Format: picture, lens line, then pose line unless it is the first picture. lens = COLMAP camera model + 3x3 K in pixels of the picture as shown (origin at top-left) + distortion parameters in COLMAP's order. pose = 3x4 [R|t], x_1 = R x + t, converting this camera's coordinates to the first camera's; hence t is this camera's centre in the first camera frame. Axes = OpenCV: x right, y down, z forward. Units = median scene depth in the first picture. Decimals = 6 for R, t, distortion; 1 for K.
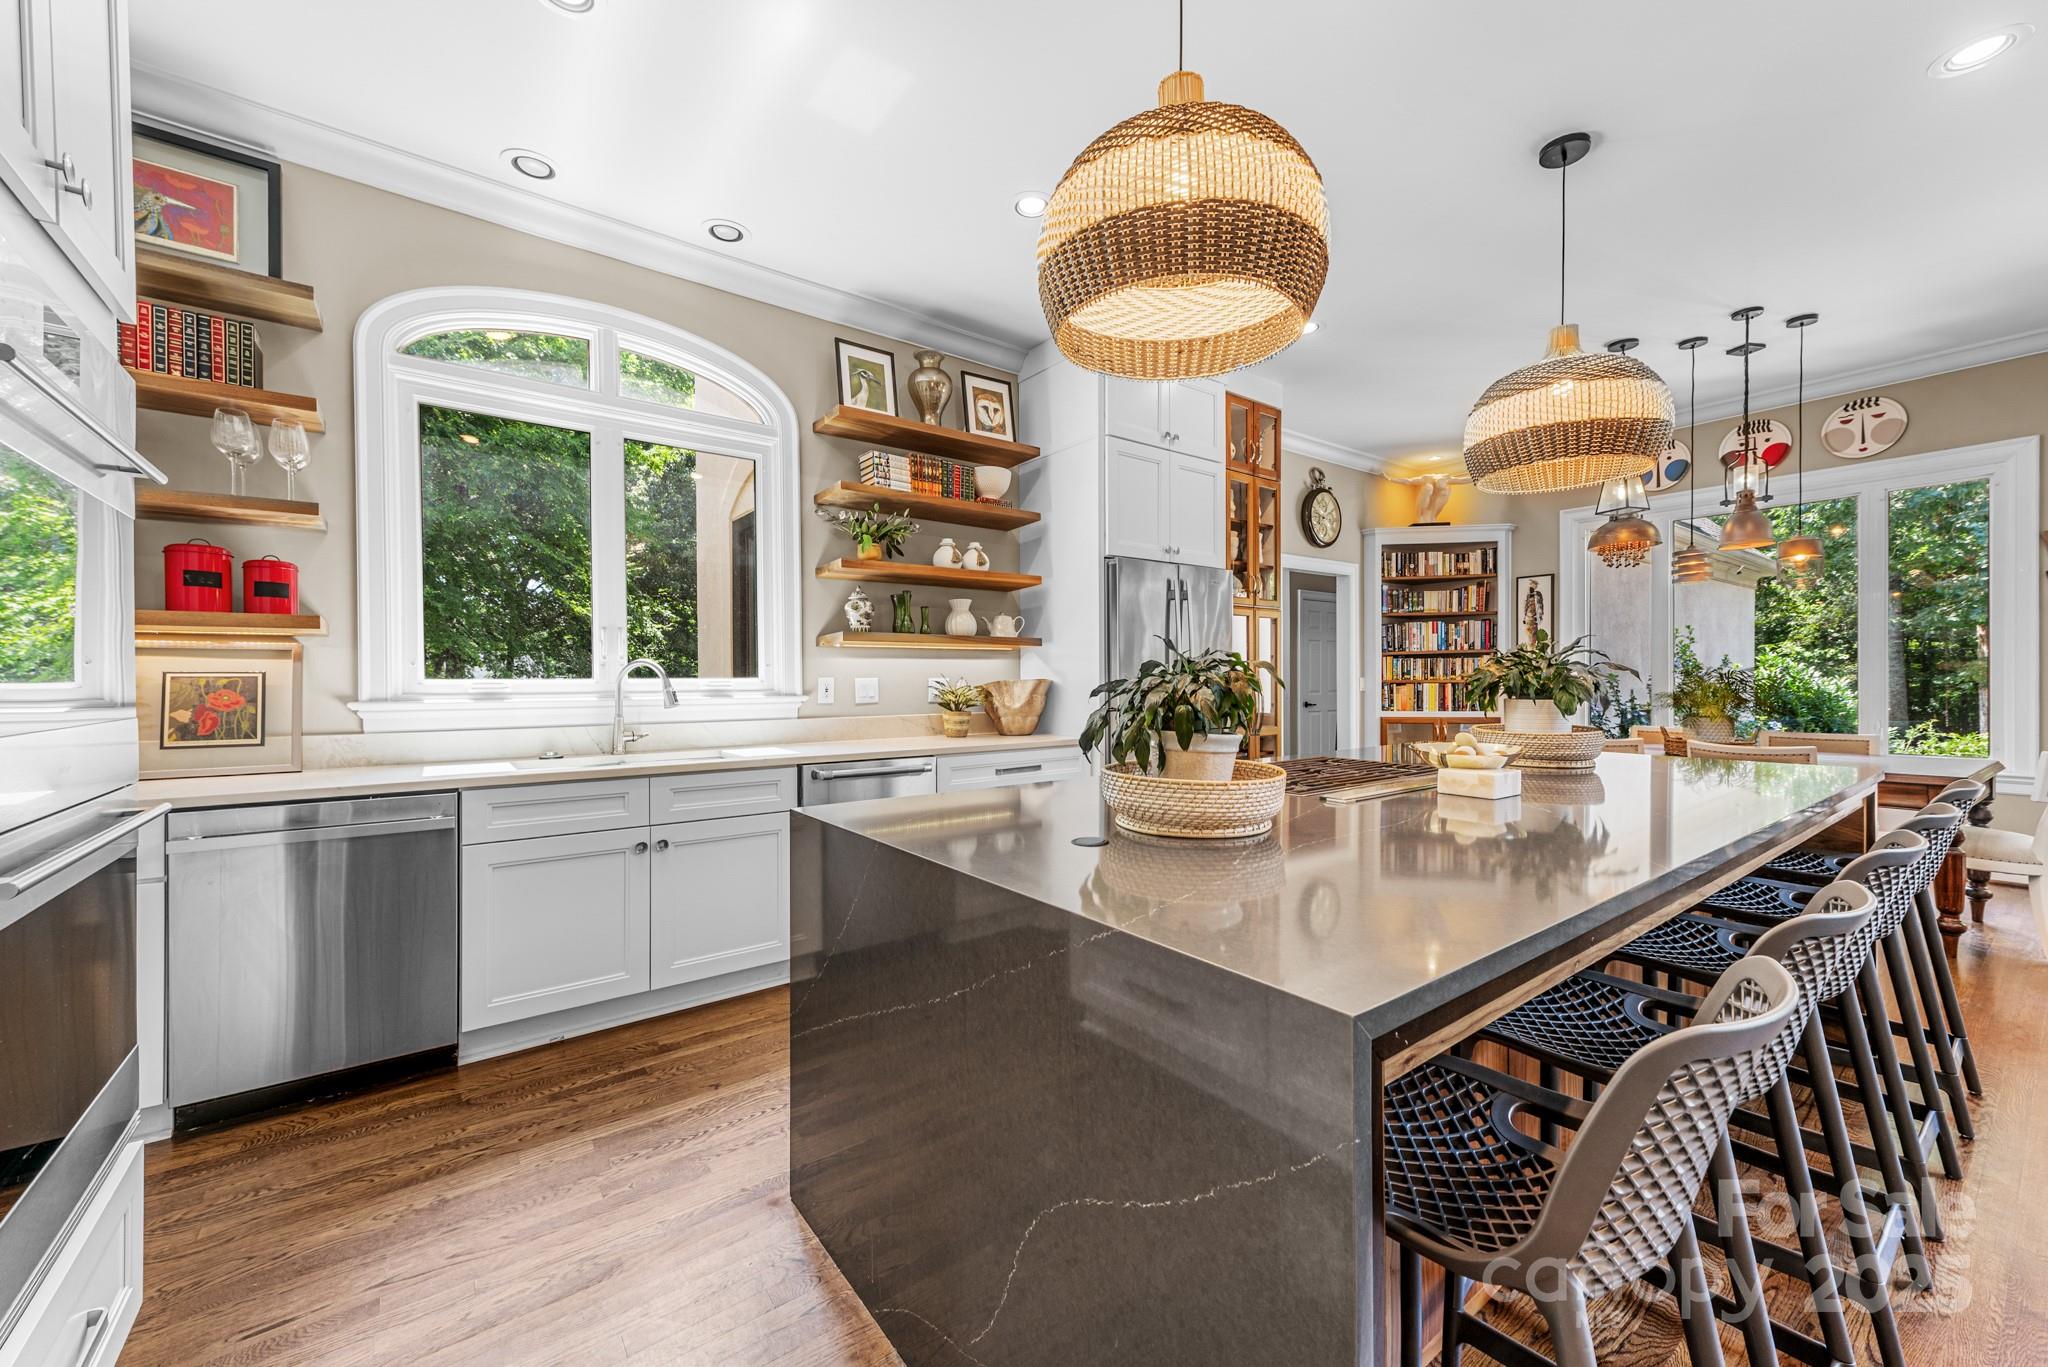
lens RADIAL K [[787.7, 0, 1027.6], [0, 787.7, 686.9], [0, 0, 1]] dist [0.014719, -0.002147]
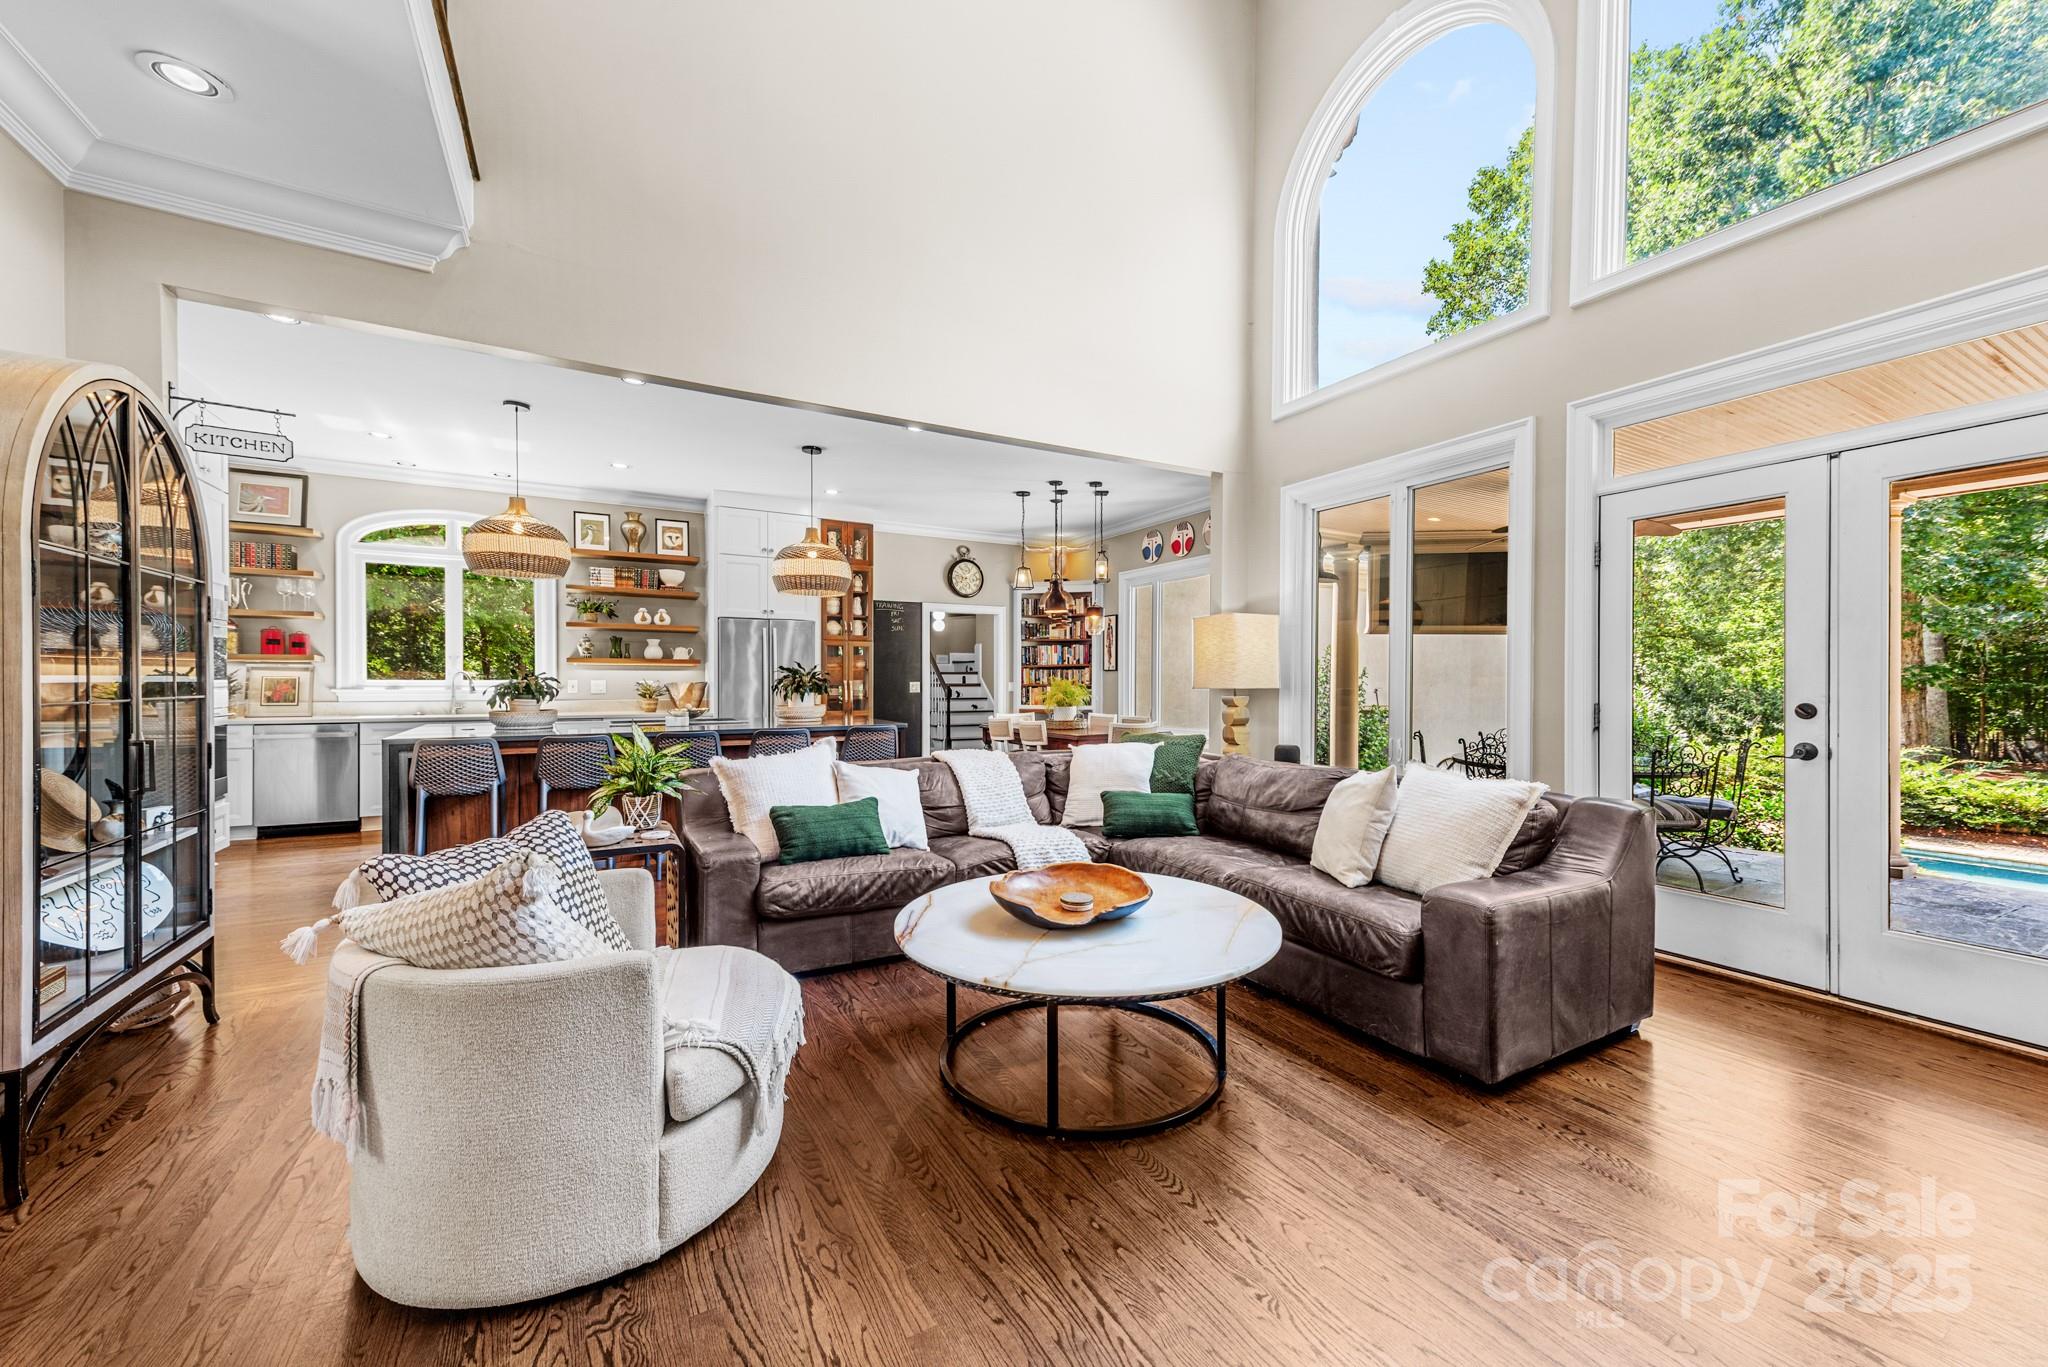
lens RADIAL K [[787.7, 0, 1039.6], [0, 787.7, 692.5], [0, 0, 1]] dist [0.014719, -0.002147]
pose [[0.992089, 0.009048, -0.125206, 0.712991], [-0.008524, 0.999953, 0.004726, -0.000092], [0.125243, -0.003621, 0.992119, -0.510494]]
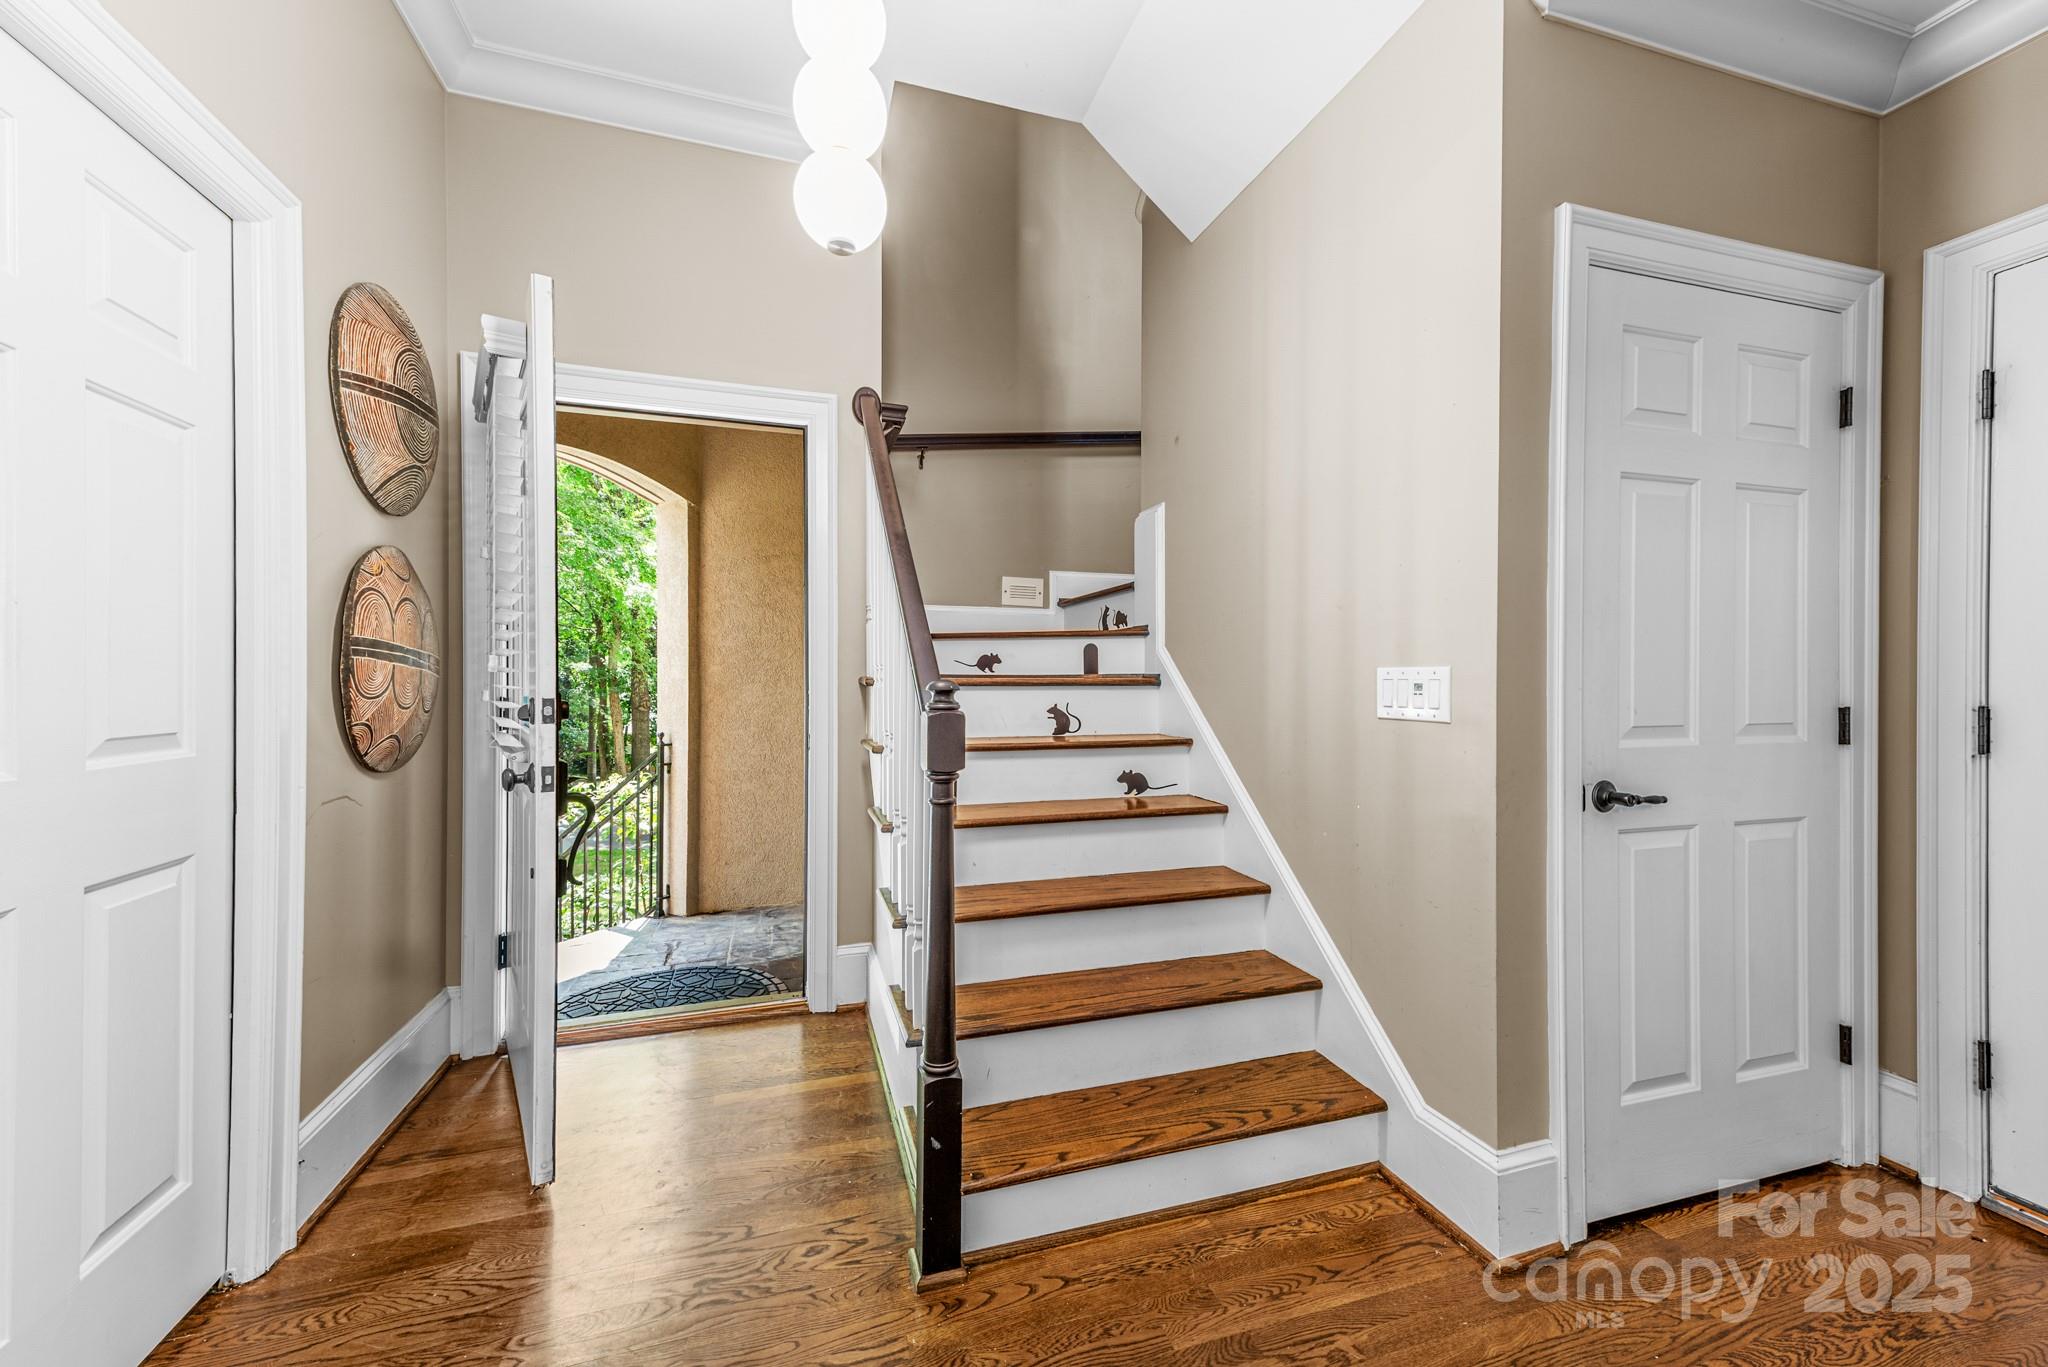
lens RADIAL K [[787.7, 0, 1027.6], [0, 787.7, 675.7], [0, 0, 1]] dist [0.014719, -0.002147]
pose [[0.941872, 0.009516, -0.335836, 0.391257], [-0.010428, 0.999945, -0.000910, -0.010859], [0.335809, 0.004359, 0.941920, 1.013776]]
